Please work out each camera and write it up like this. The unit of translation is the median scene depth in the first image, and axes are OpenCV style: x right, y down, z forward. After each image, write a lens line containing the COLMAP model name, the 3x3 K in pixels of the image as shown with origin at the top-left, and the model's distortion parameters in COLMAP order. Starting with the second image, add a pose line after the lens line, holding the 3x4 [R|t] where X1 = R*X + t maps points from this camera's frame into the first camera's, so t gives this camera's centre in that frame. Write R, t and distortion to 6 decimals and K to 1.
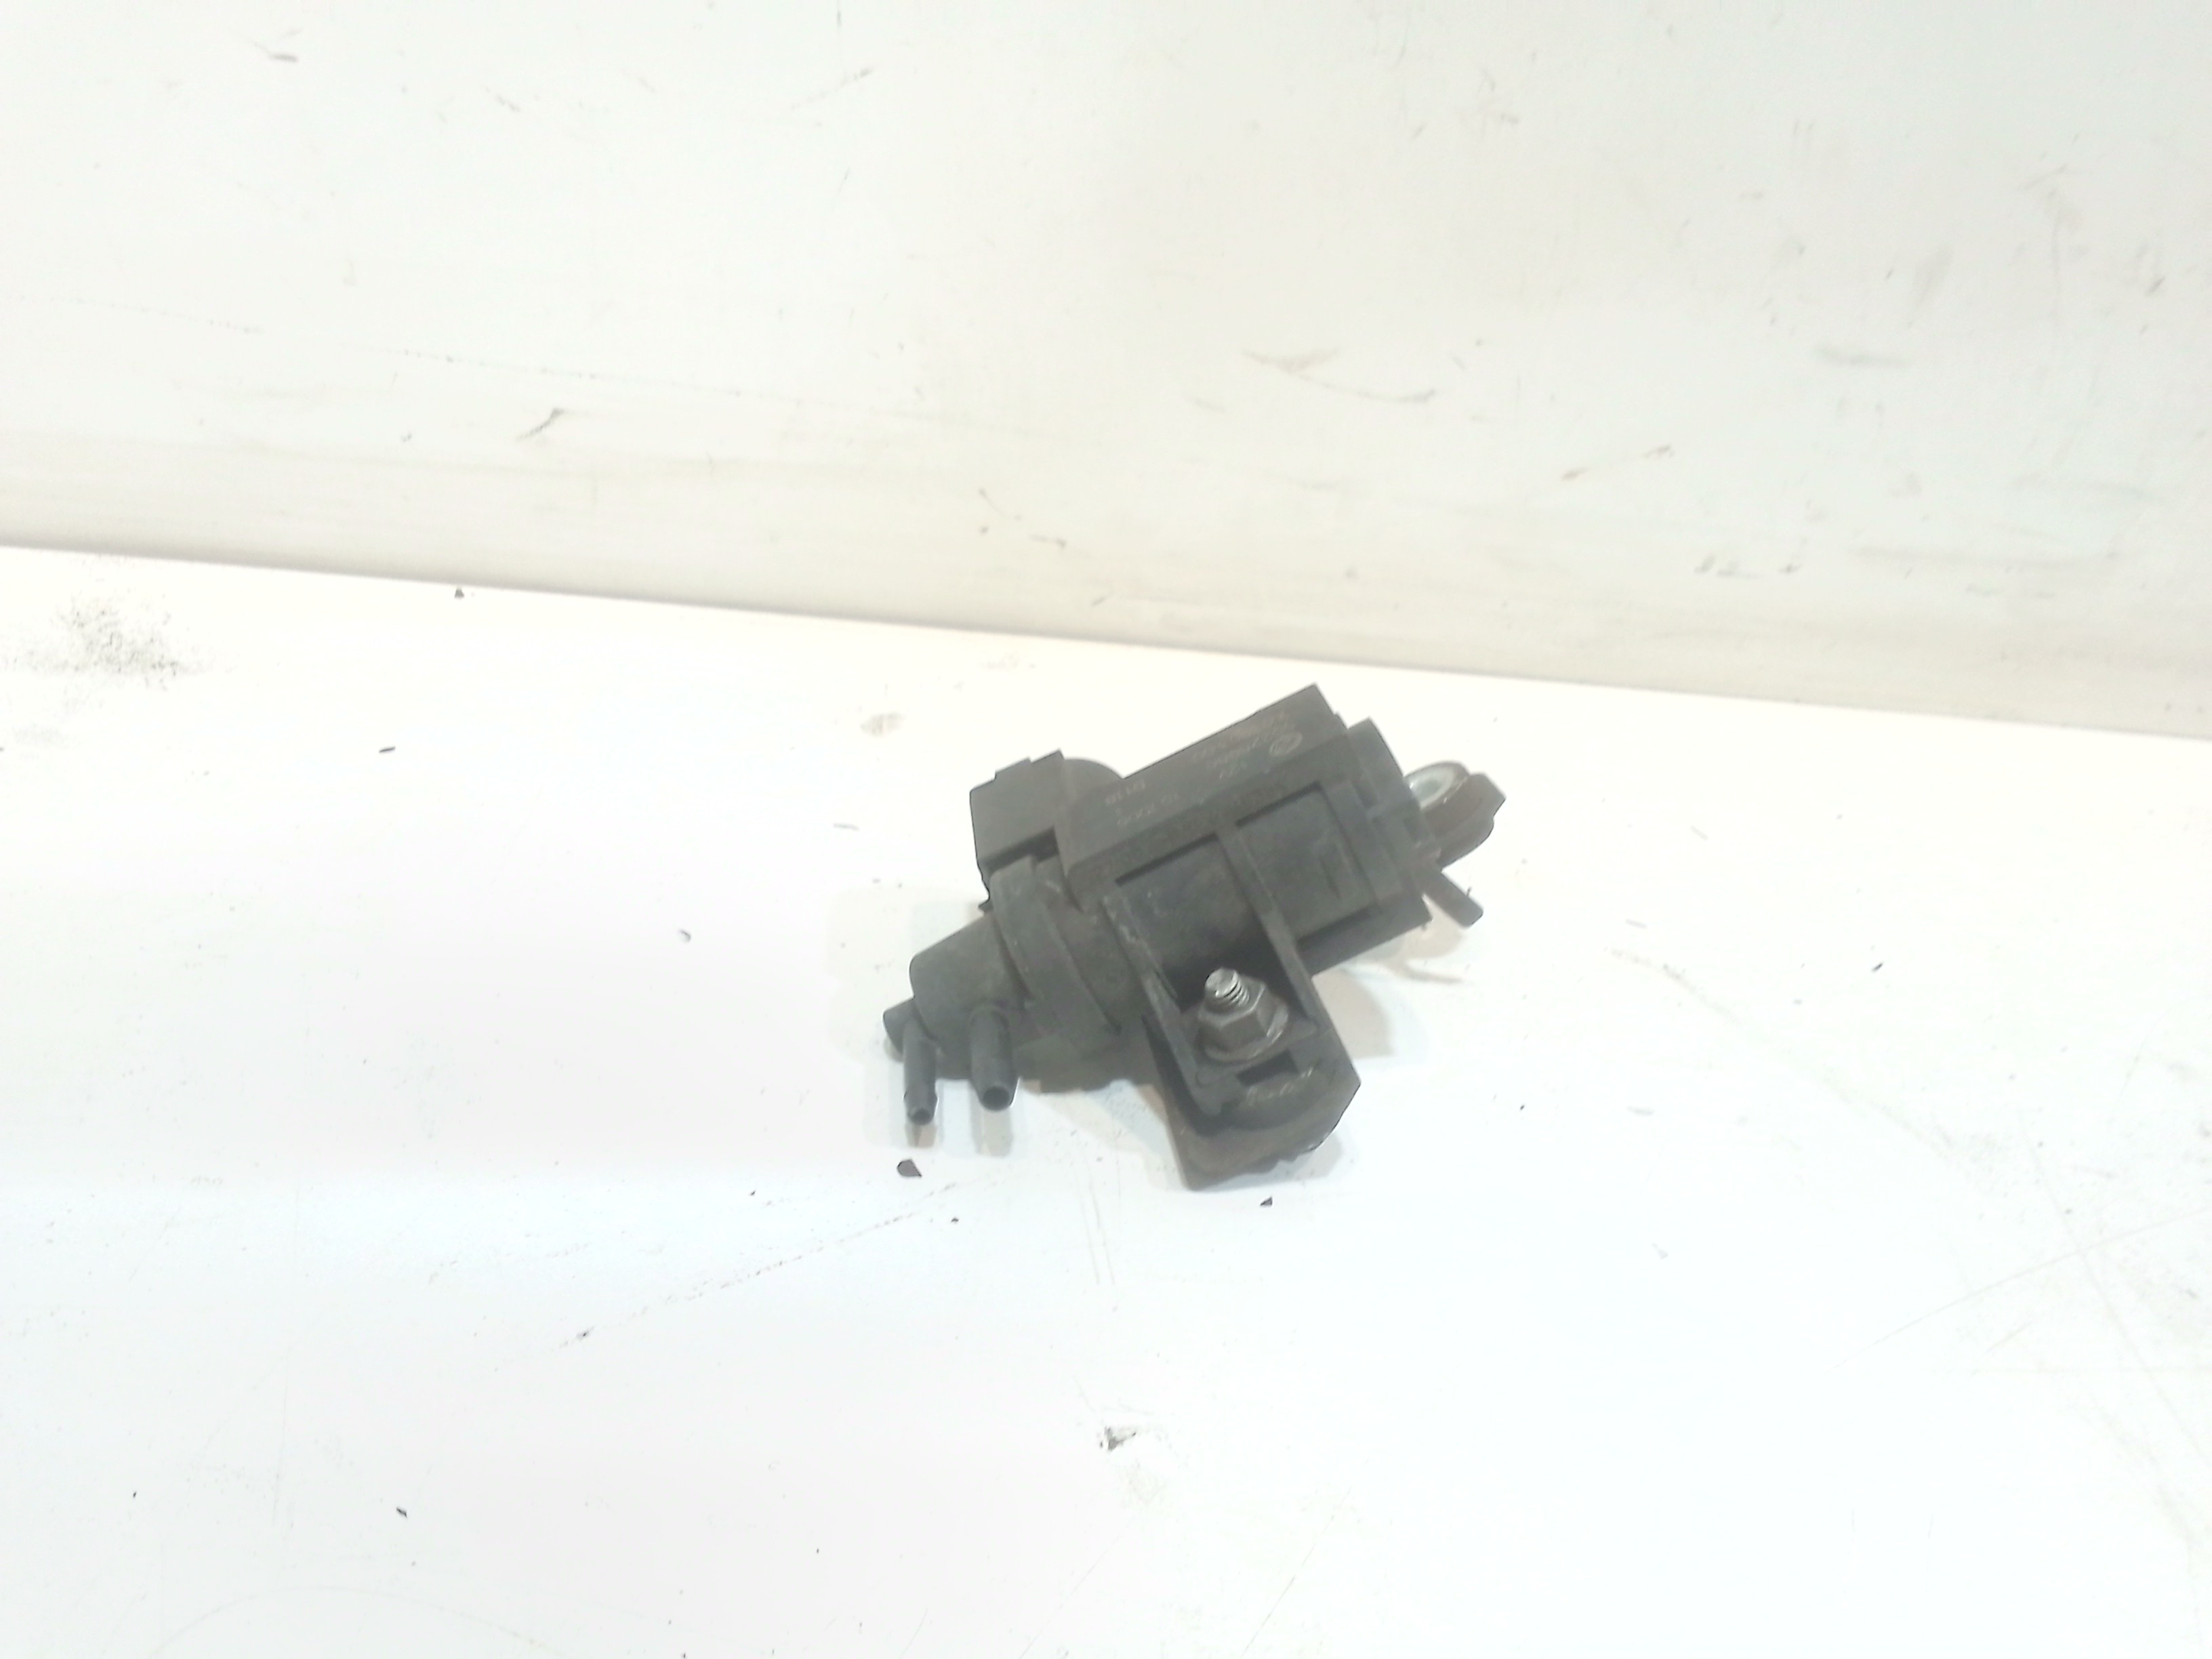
lens RADIAL K [[1738.3, 0, 1115.9], [0, 1738.3, 788.4], [0, 0, 1]] dist [0.077069, -0.121471]
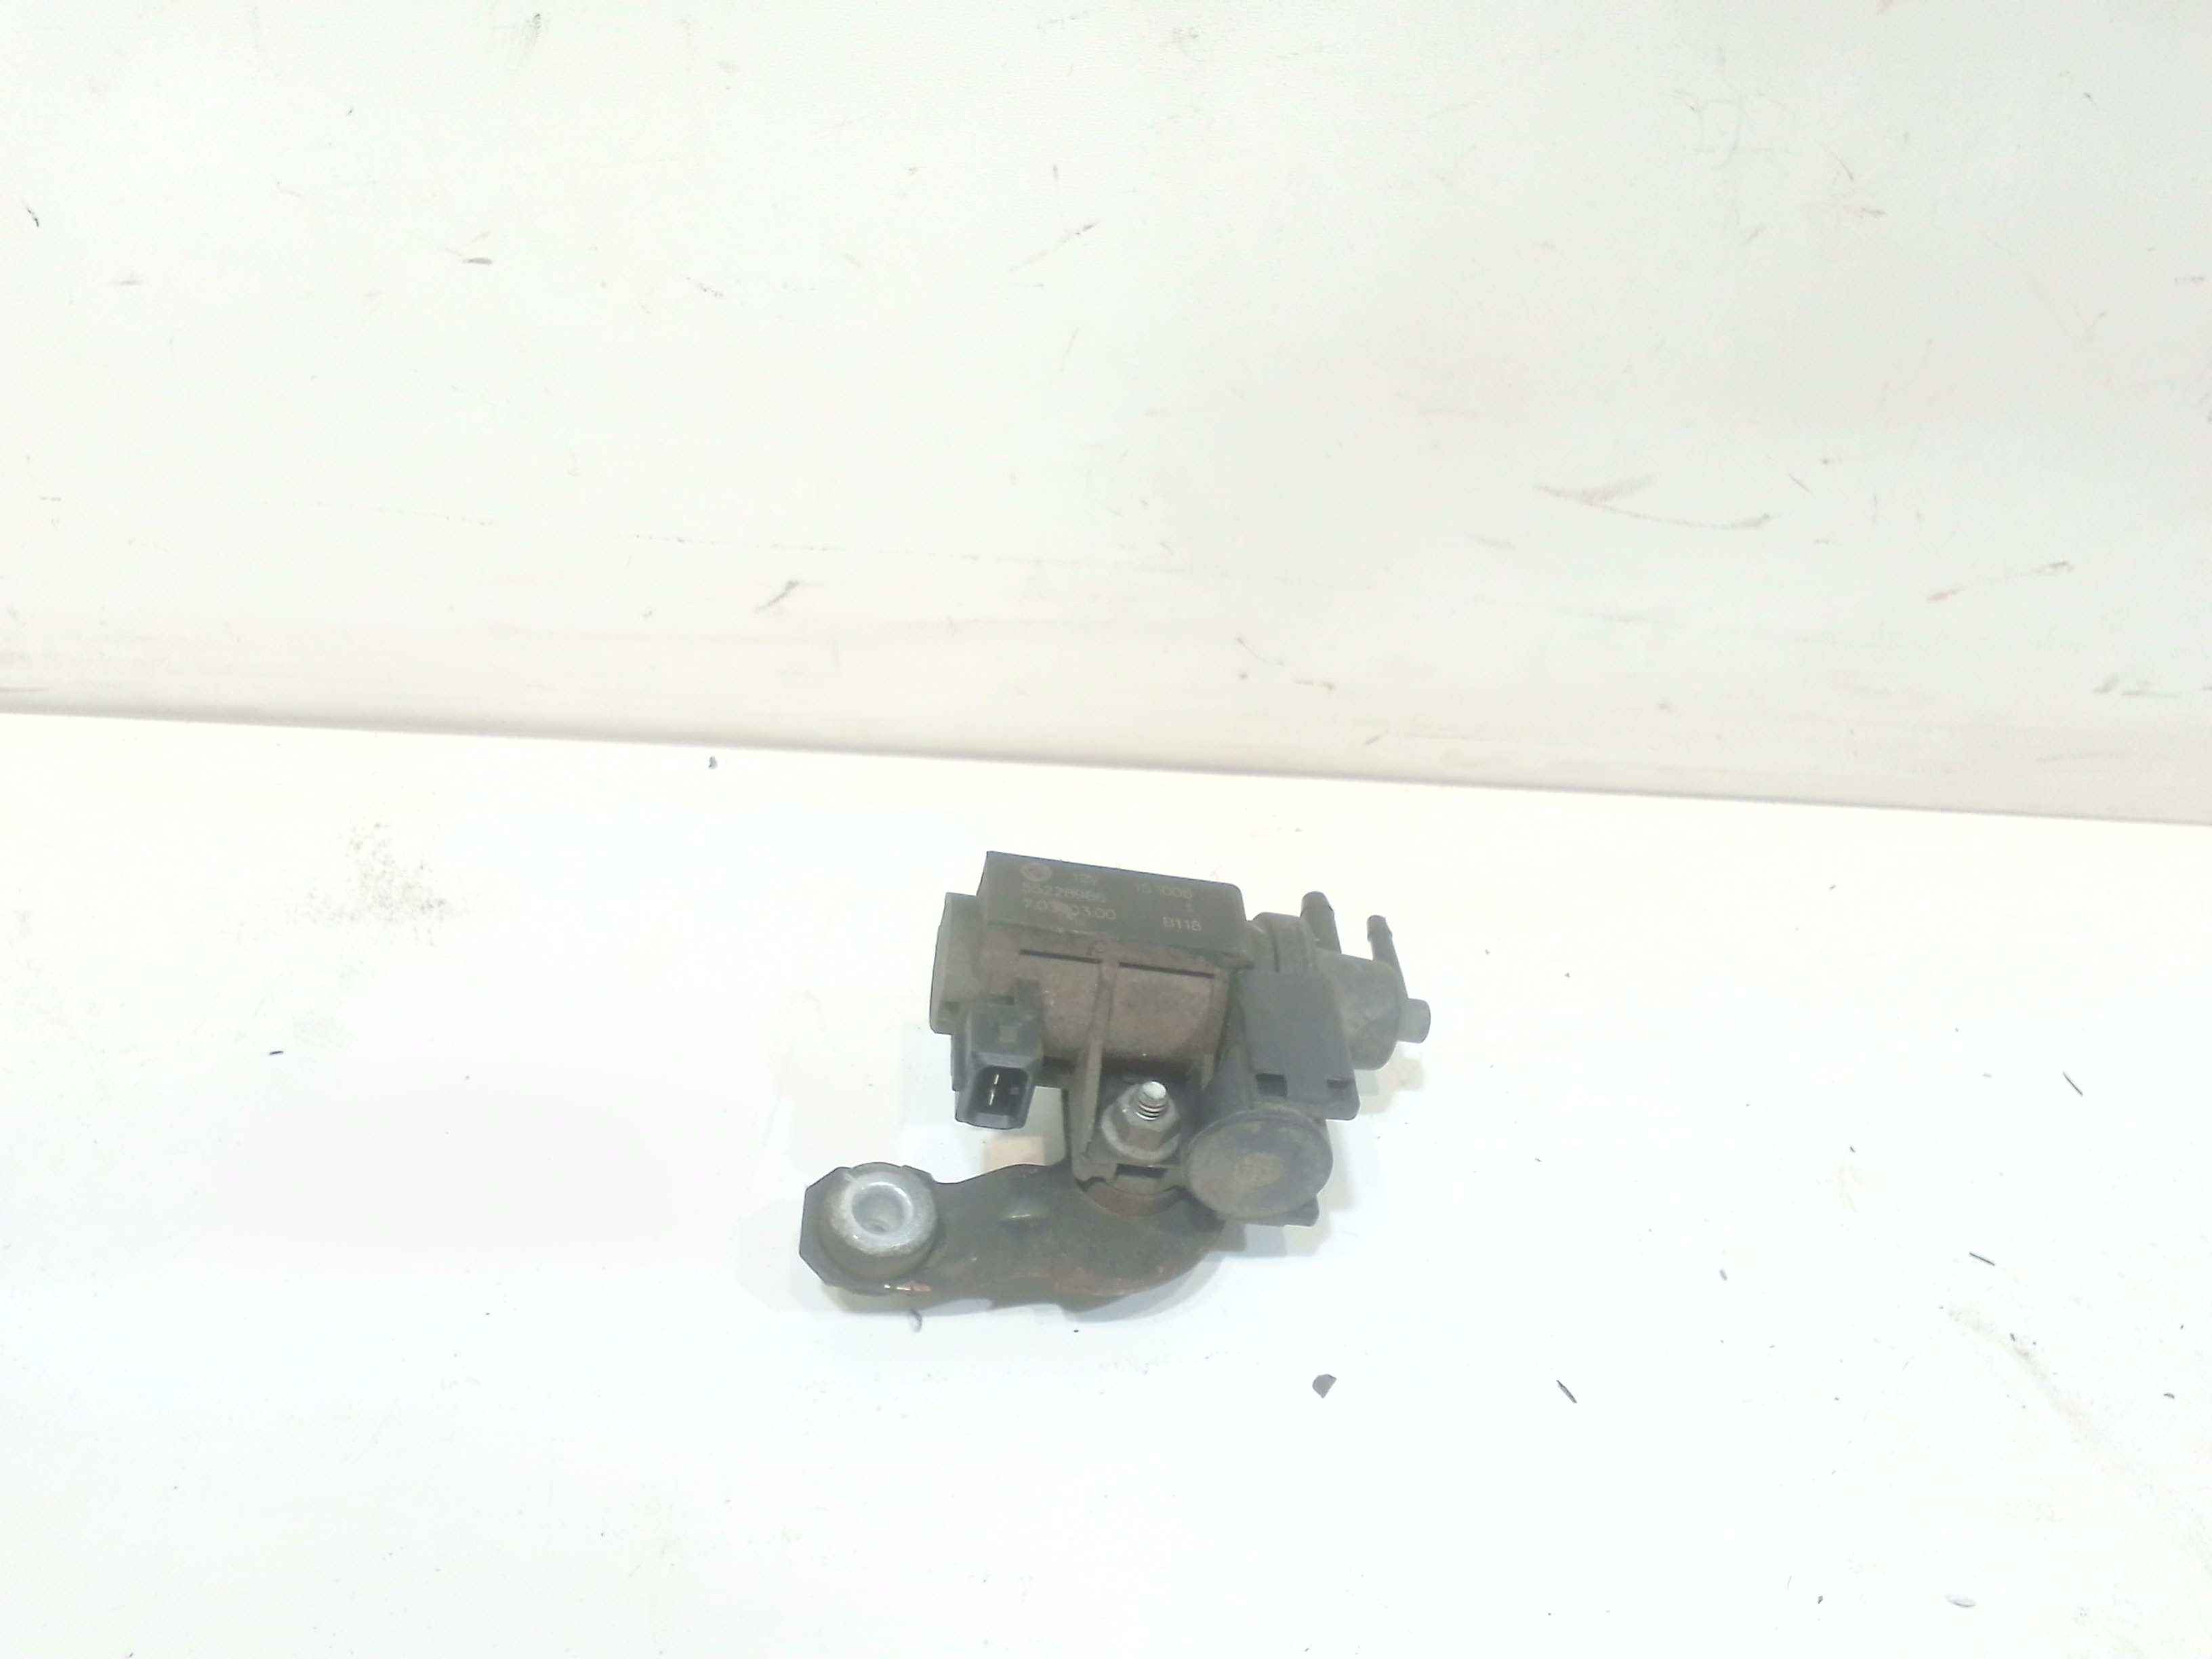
lens RADIAL K [[1736.1, 0, 1127.3], [0, 1736.1, 758.5], [0, 0, 1]] dist [0.074257, -0.118049]
pose [[0.981712, -0.002737, -0.190350, 0.041646], [0.038754, 0.981832, 0.185755, -0.306151], [0.186384, -0.189735, 0.963982, 0.111410]]
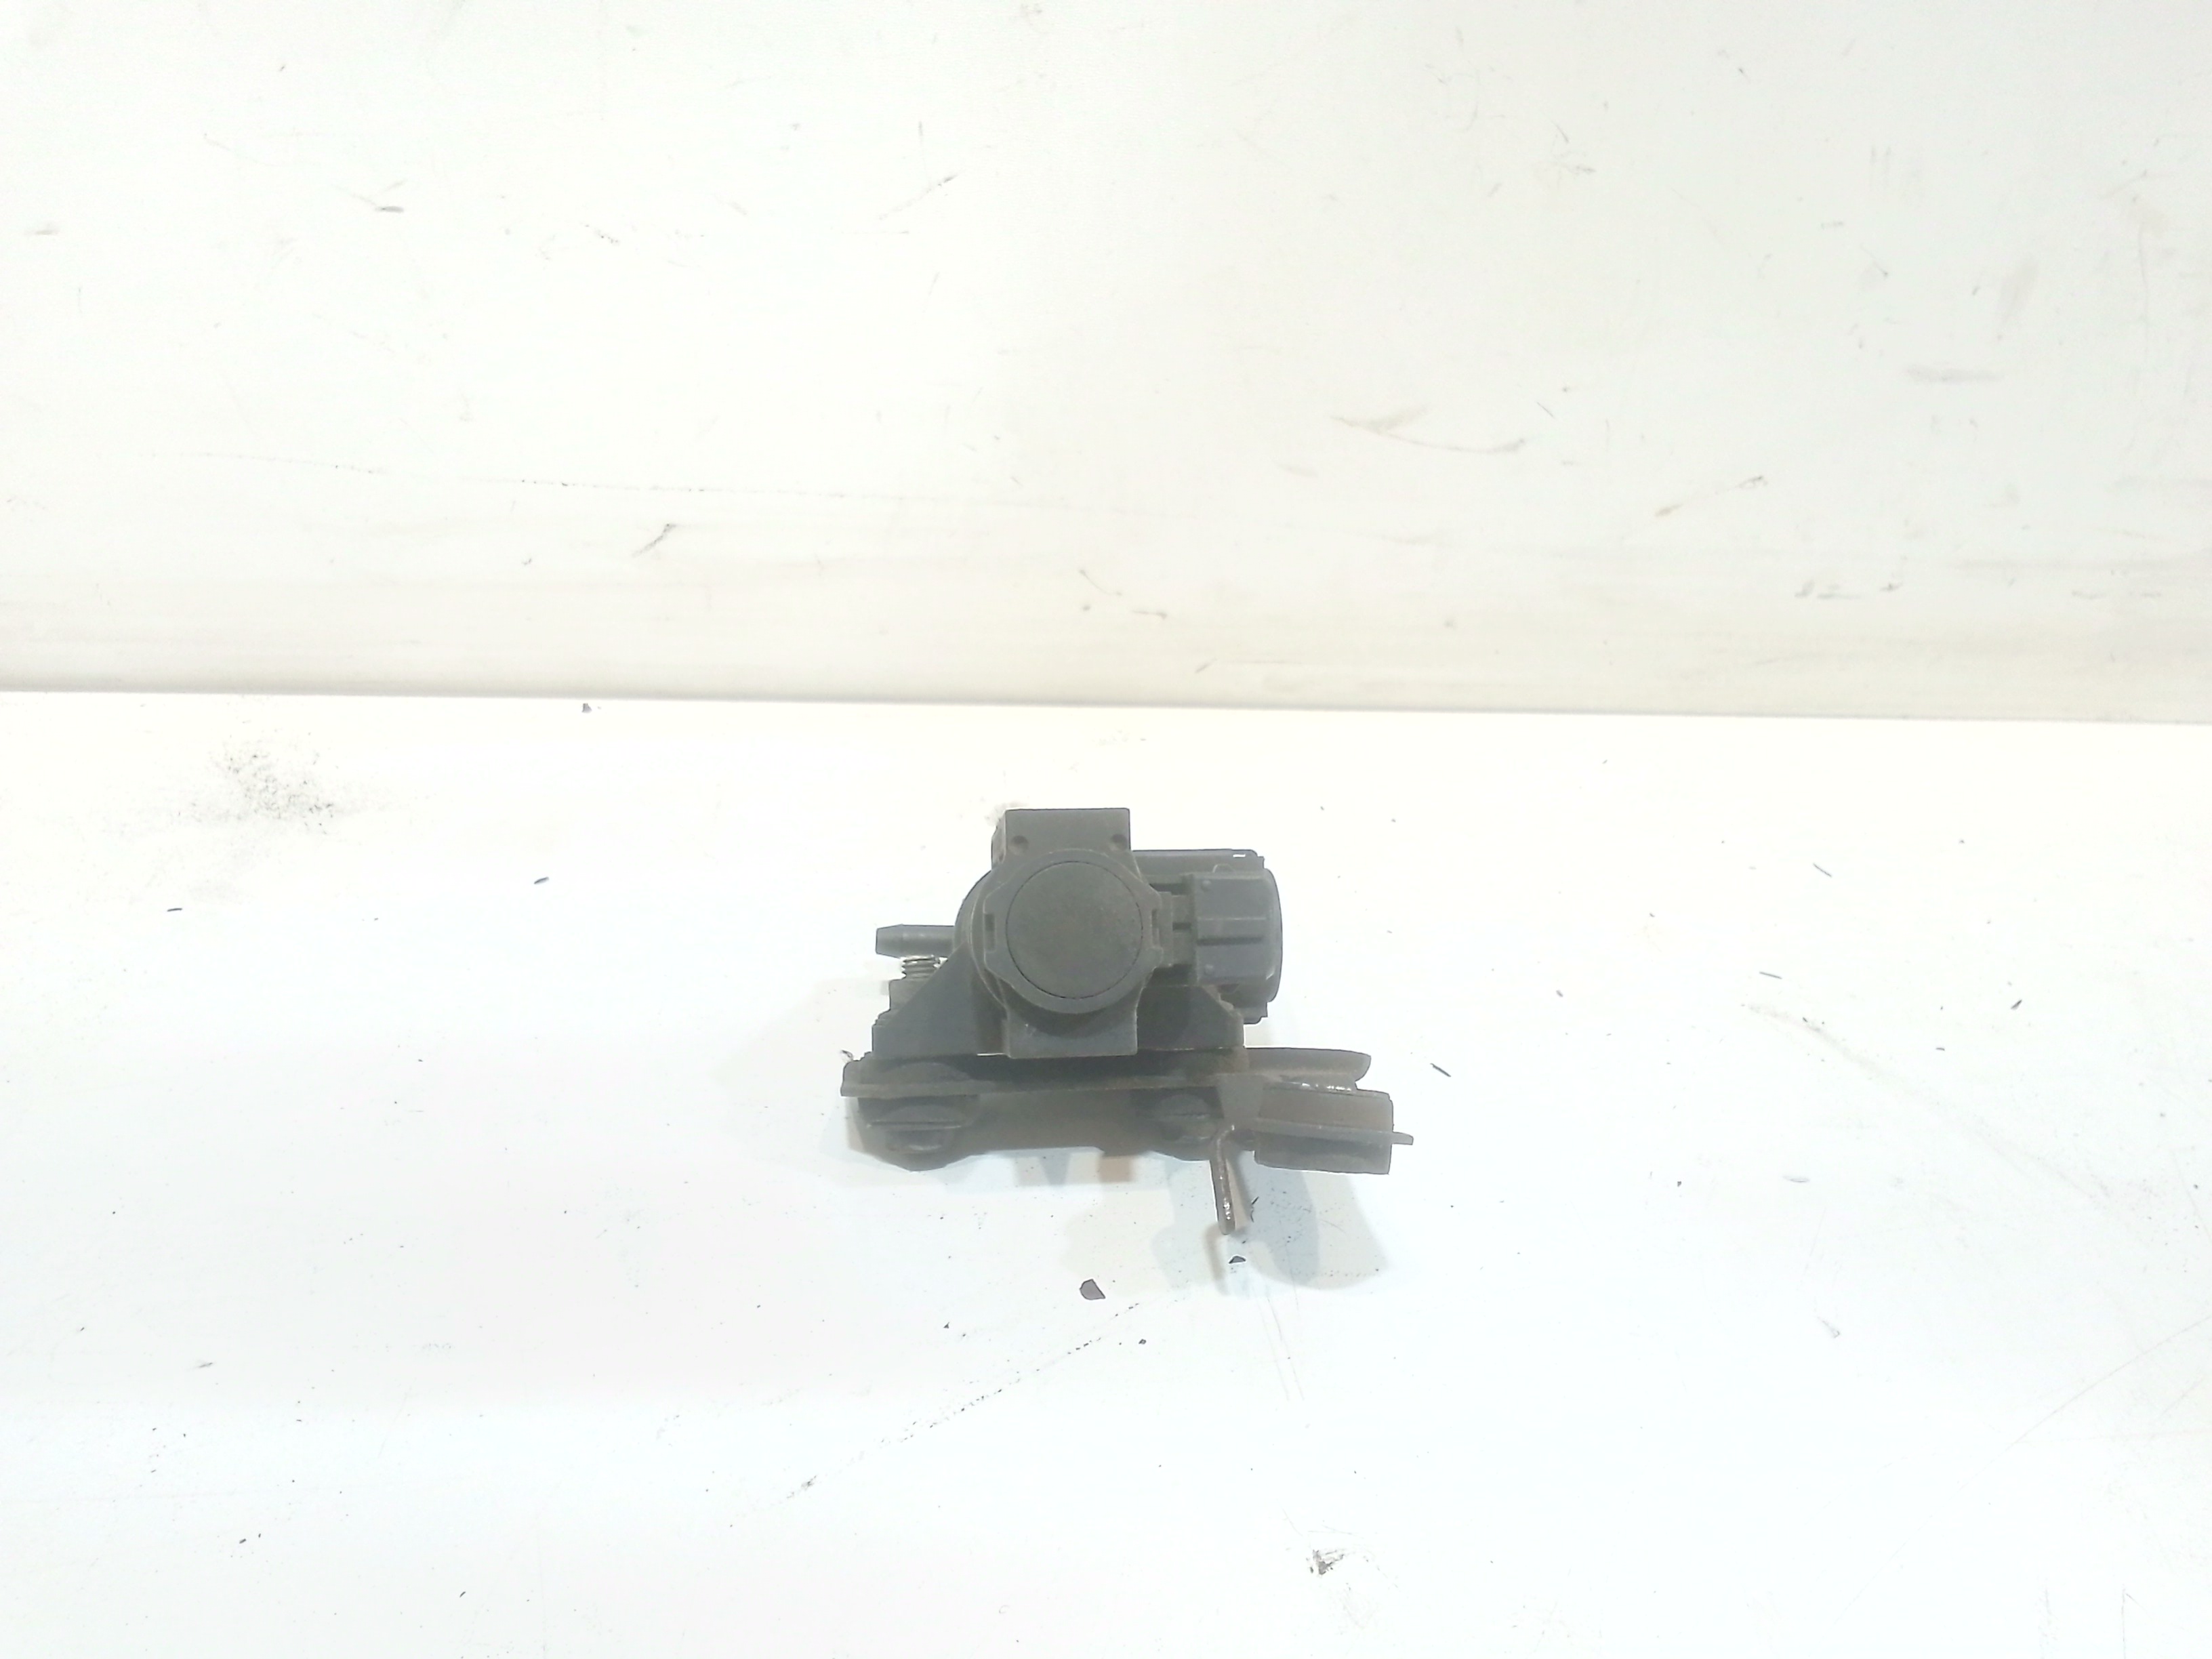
lens RADIAL K [[1738.3, 0, 1115.9], [0, 1738.3, 788.4], [0, 0, 1]] dist [0.077069, -0.121471]
pose [[0.997157, -0.065245, -0.037684, -0.029790], [0.065671, 0.997790, 0.010159, -0.057357], [0.036937, -0.012605, 0.999238, -0.020177]]
